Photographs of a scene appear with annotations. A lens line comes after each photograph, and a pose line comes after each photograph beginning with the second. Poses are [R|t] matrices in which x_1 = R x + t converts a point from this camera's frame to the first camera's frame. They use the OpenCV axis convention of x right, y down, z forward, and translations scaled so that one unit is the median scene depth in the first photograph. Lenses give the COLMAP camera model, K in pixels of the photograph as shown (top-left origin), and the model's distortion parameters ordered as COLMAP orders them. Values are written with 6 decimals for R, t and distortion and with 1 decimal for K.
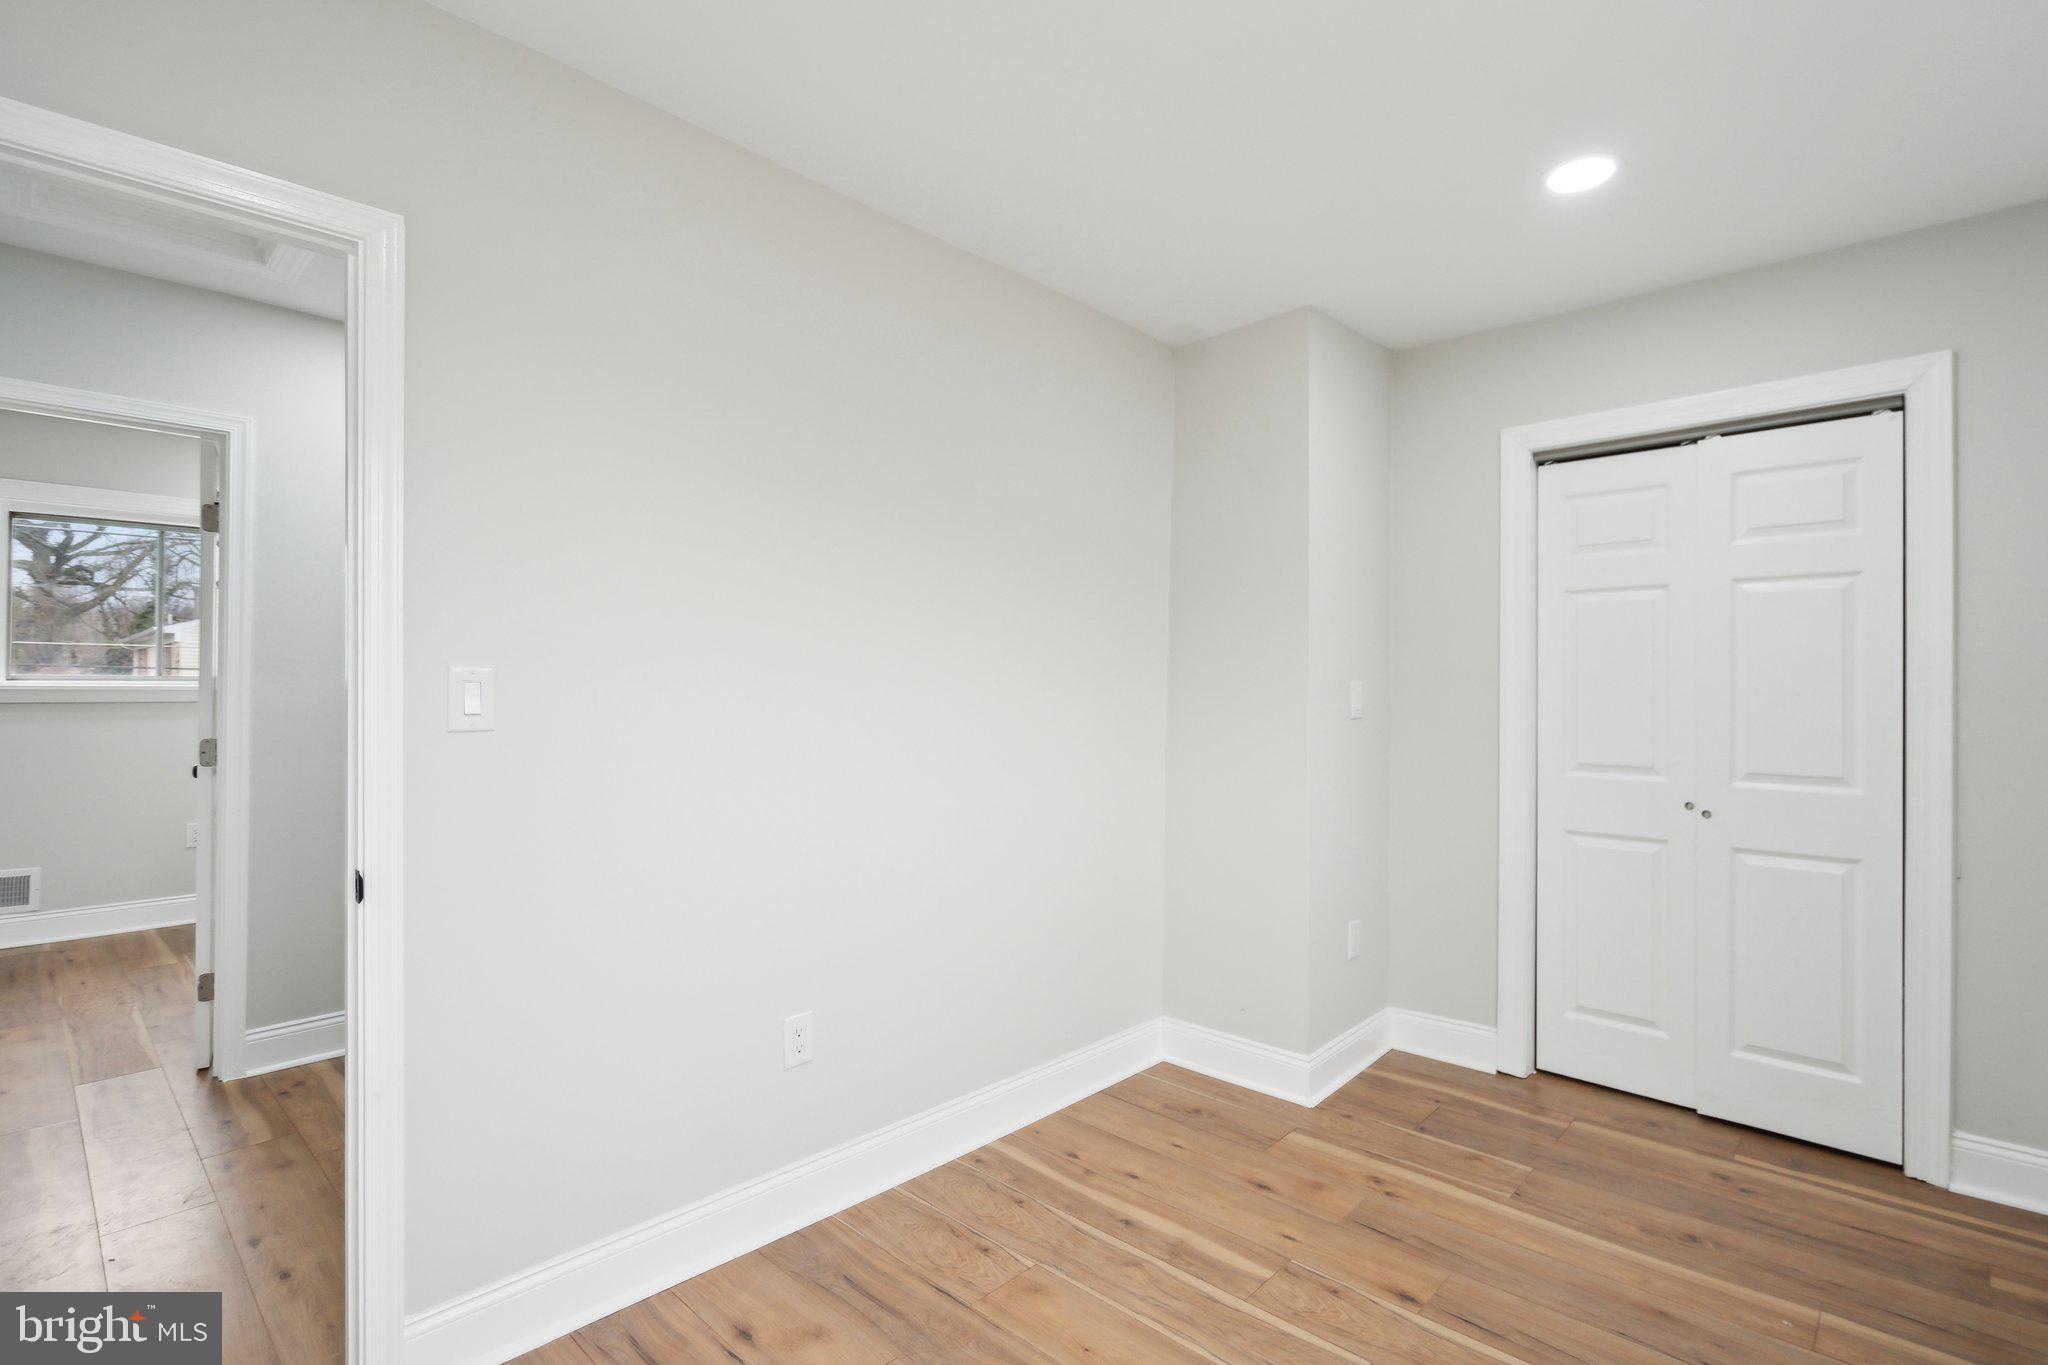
lens RADIAL K [[949.4, 0, 1039.9], [0, 949.4, 672.3], [0, 0, 1]] dist [-0.008785, 0.002935]
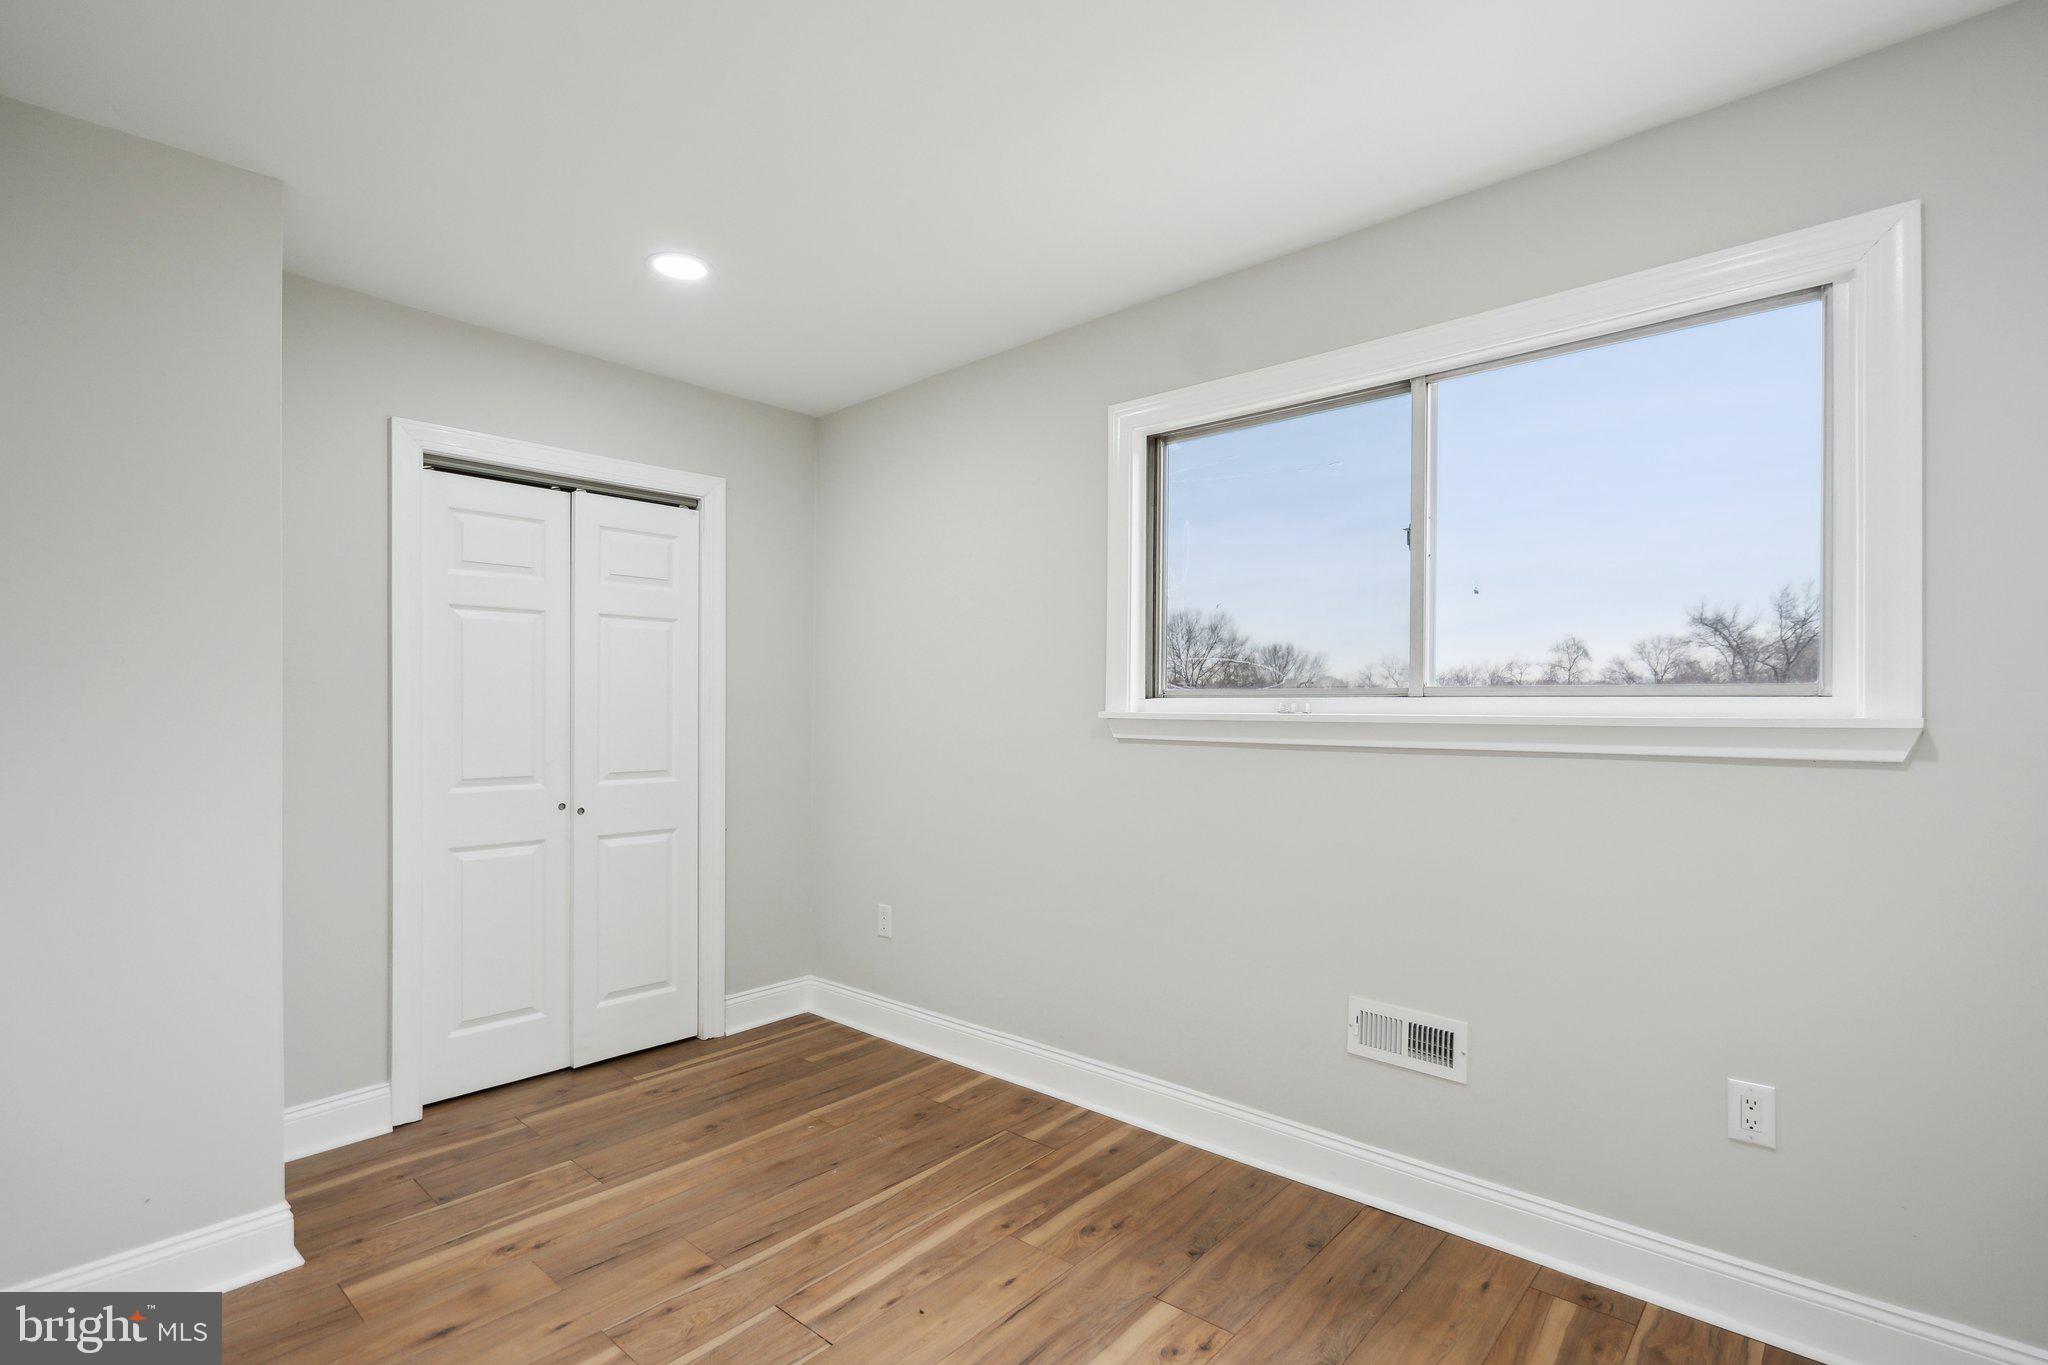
lens RADIAL K [[949.4, 0, 1065.8], [0, 949.4, 703.3], [0, 0, 1]] dist [-0.008785, 0.002935]
pose [[-0.029291, -0.000894, 0.999571, -0.571653], [-0.017880, 0.999840, 0.000370, 0.005333], [-0.999411, -0.017862, -0.029302, 0.509850]]
